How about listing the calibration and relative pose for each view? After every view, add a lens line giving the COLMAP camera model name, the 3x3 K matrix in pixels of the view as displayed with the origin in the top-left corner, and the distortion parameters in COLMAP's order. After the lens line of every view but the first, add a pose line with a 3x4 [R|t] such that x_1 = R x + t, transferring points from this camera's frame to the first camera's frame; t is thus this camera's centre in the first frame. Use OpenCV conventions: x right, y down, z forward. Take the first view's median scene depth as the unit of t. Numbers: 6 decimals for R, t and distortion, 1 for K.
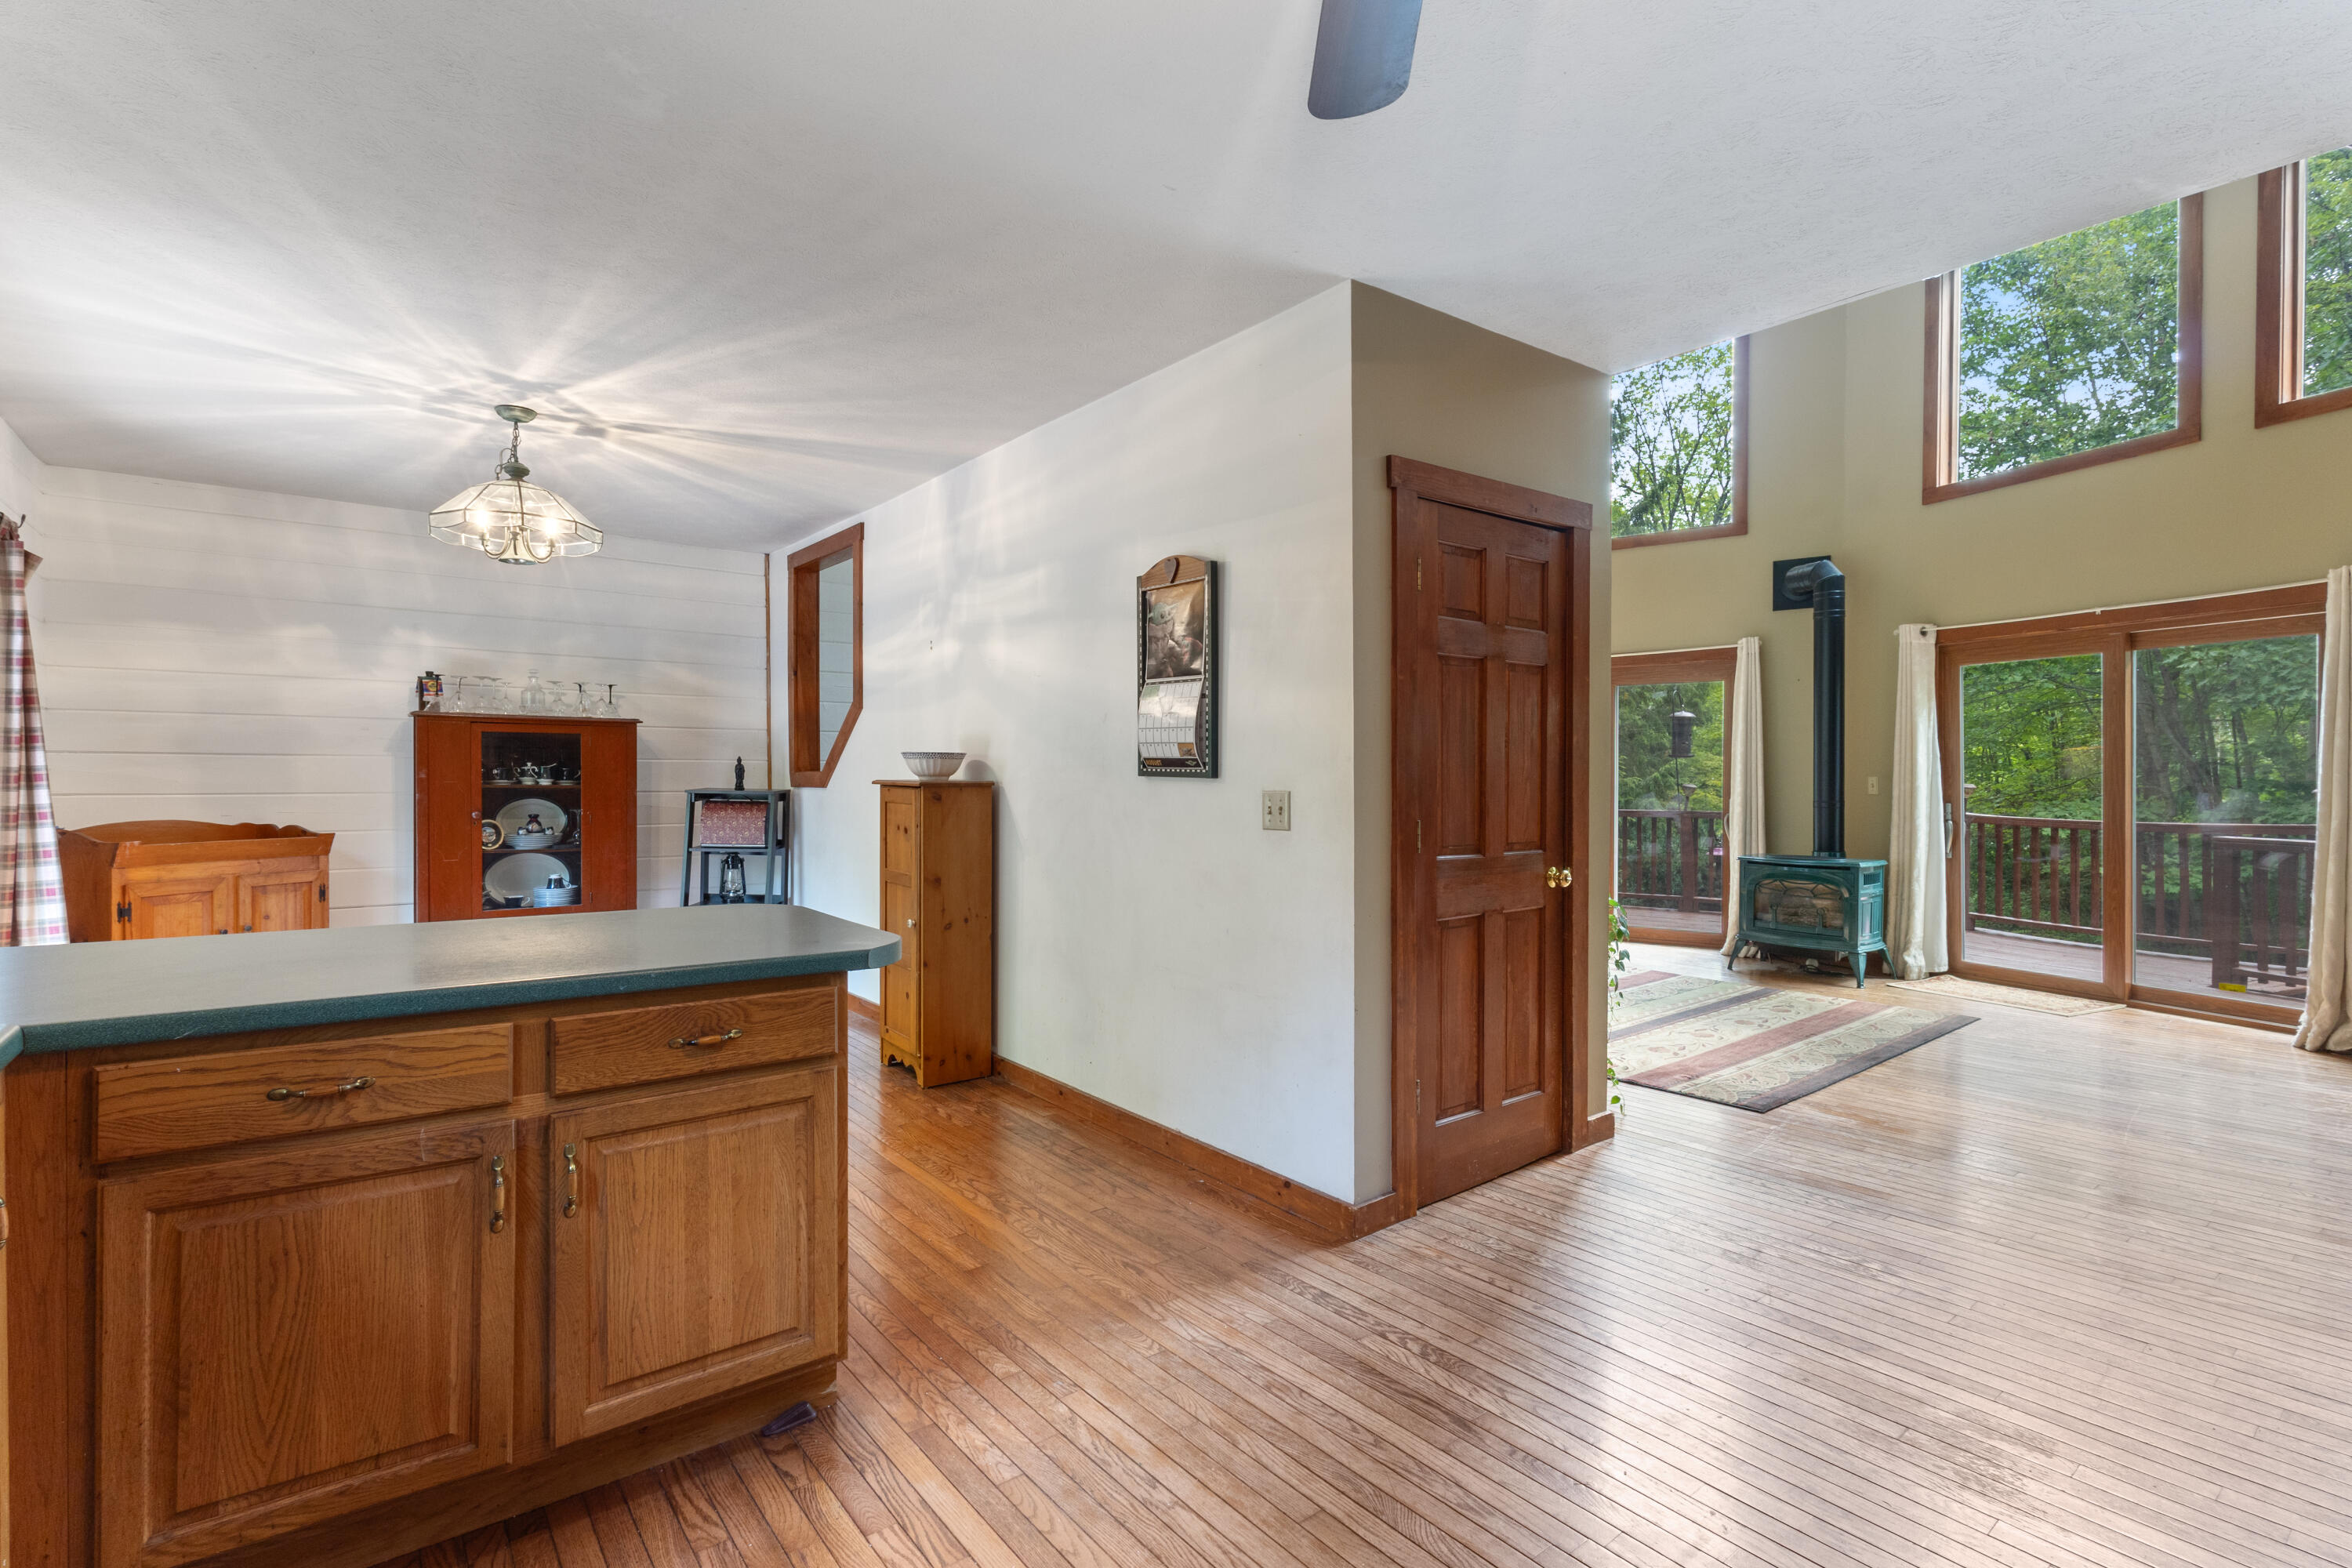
lens RADIAL K [[1096.9, 0, 1198.7], [0, 1096.9, 777.5], [0, 0, 1]] dist [-0.000419, -0.000013]
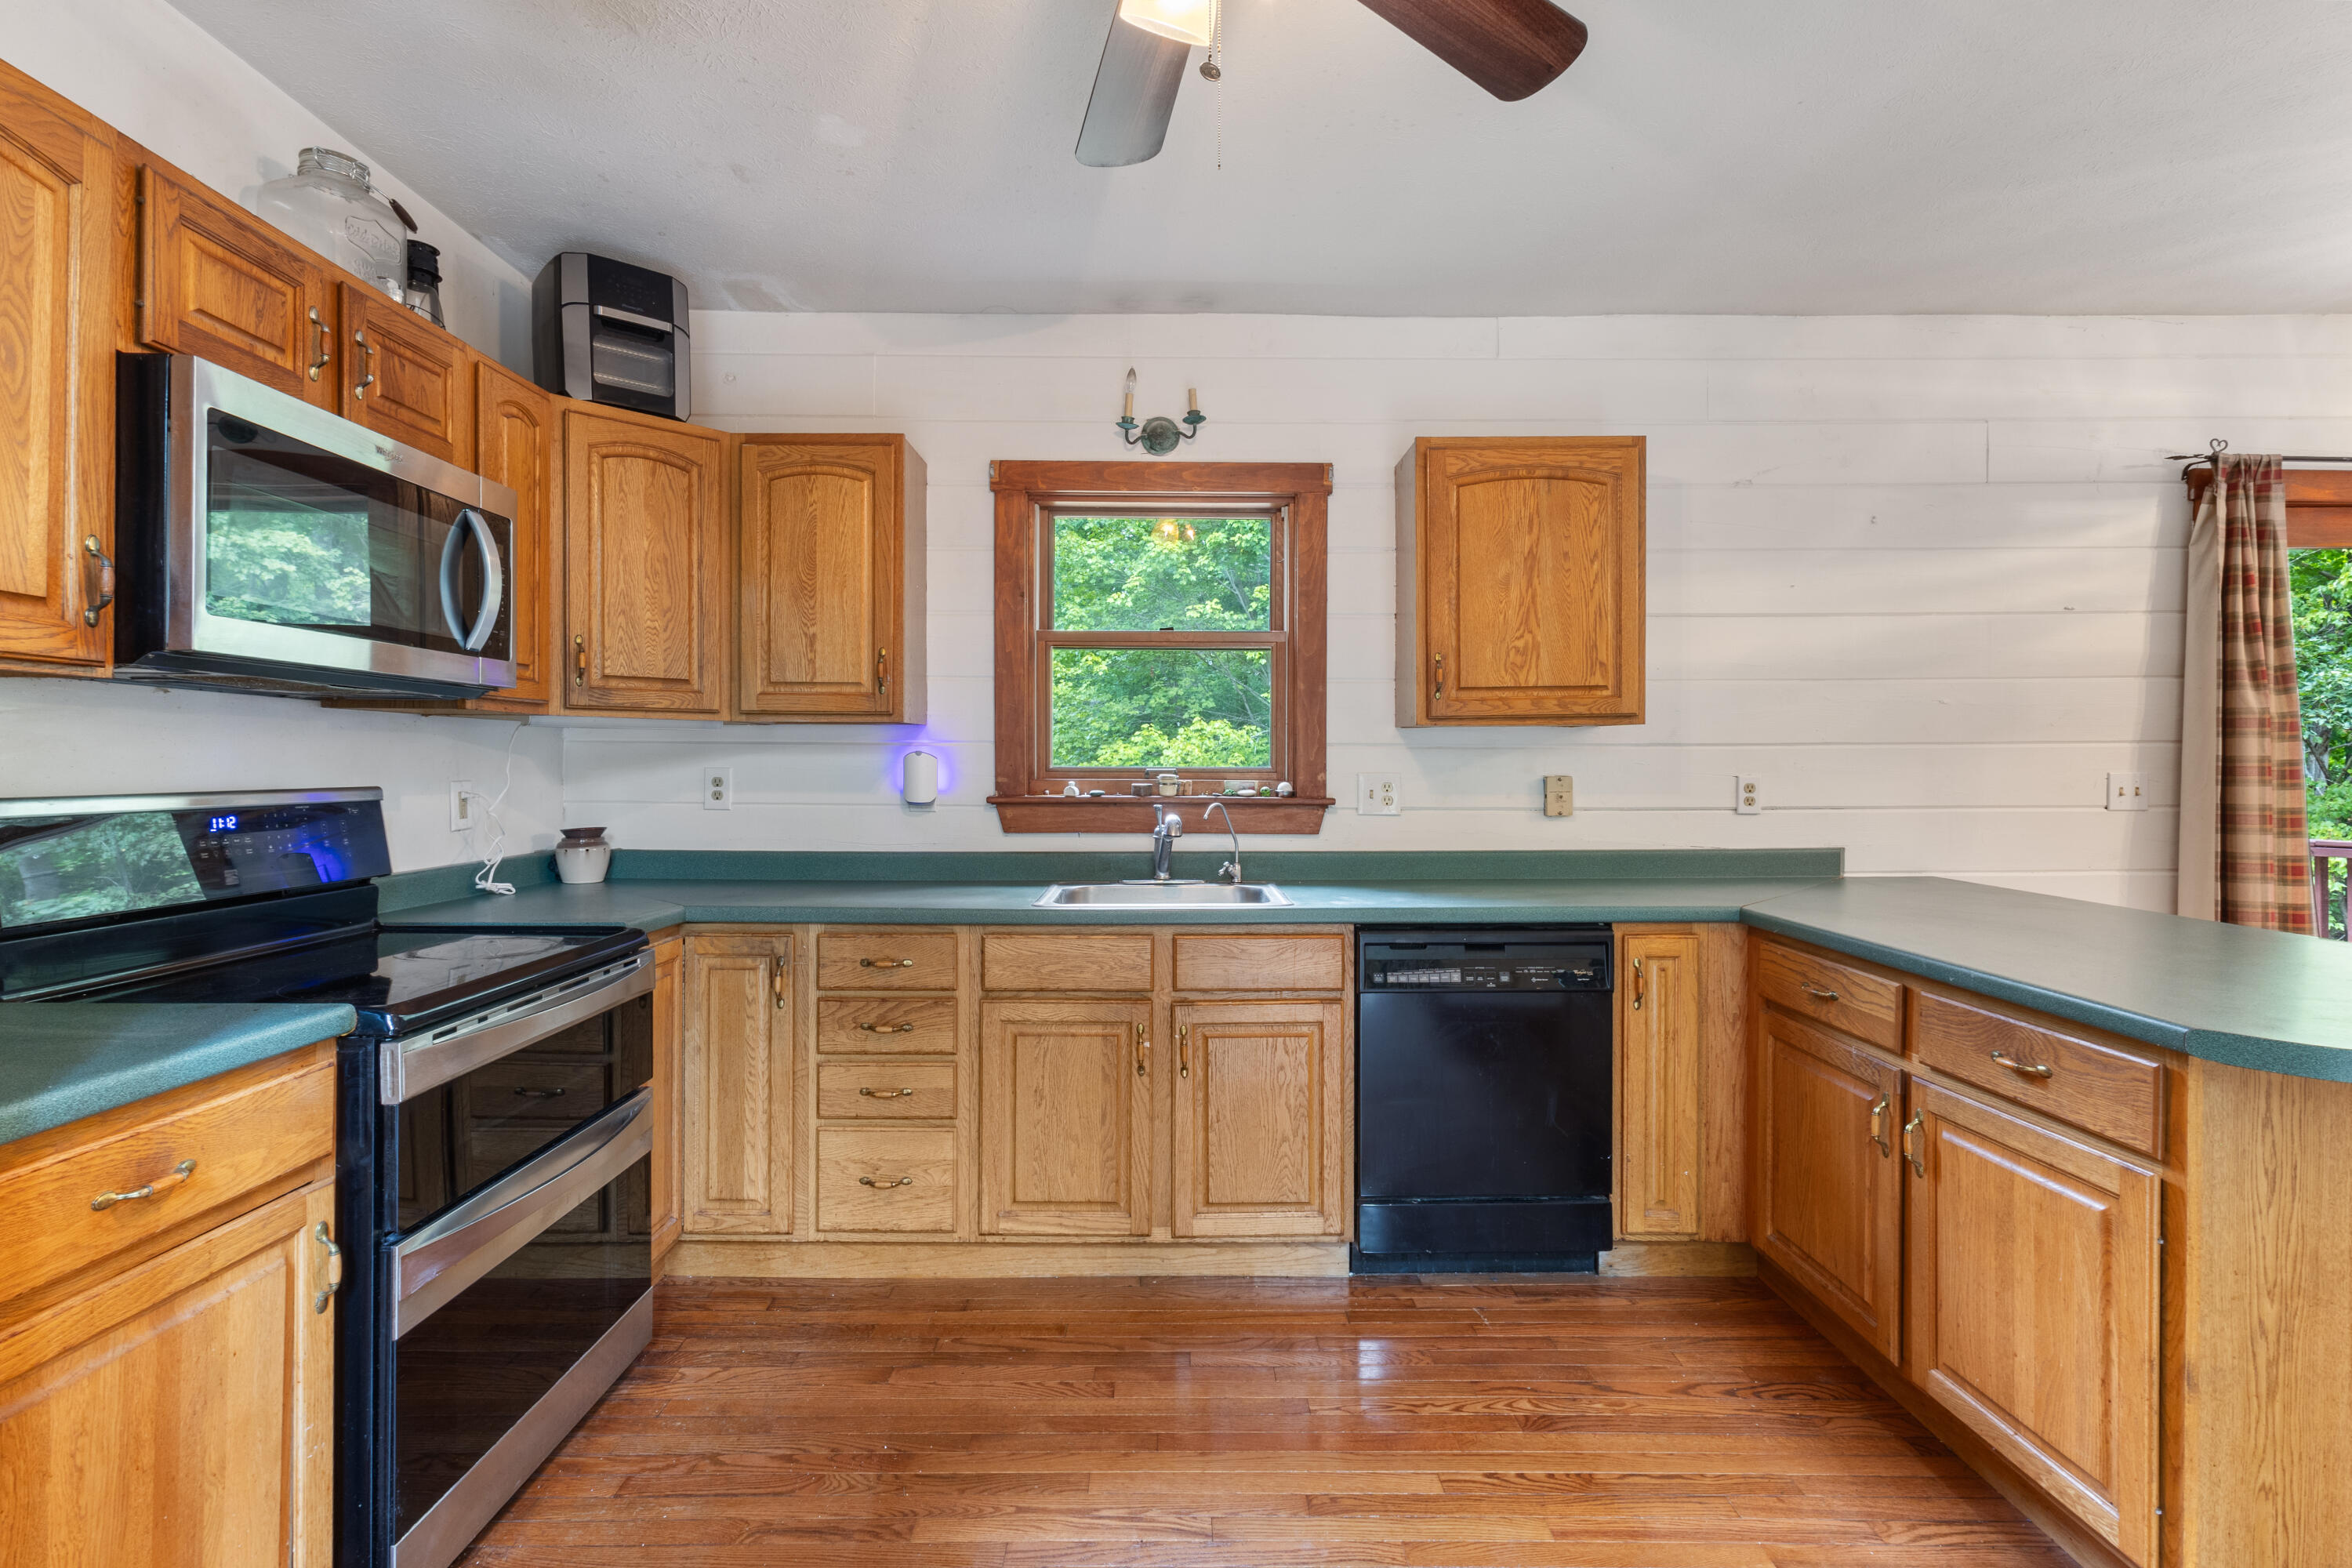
lens RADIAL K [[1082.3, 0, 1155.1], [0, 1082.3, 765.9], [0, 0, 1]] dist [0.000981, 0.000258]
pose [[-0.630687, -0.004152, -0.776026, 0.266057], [-0.006398, 0.999980, -0.000151, 0.000193], [0.776011, 0.004870, -0.630701, 0.394668]]
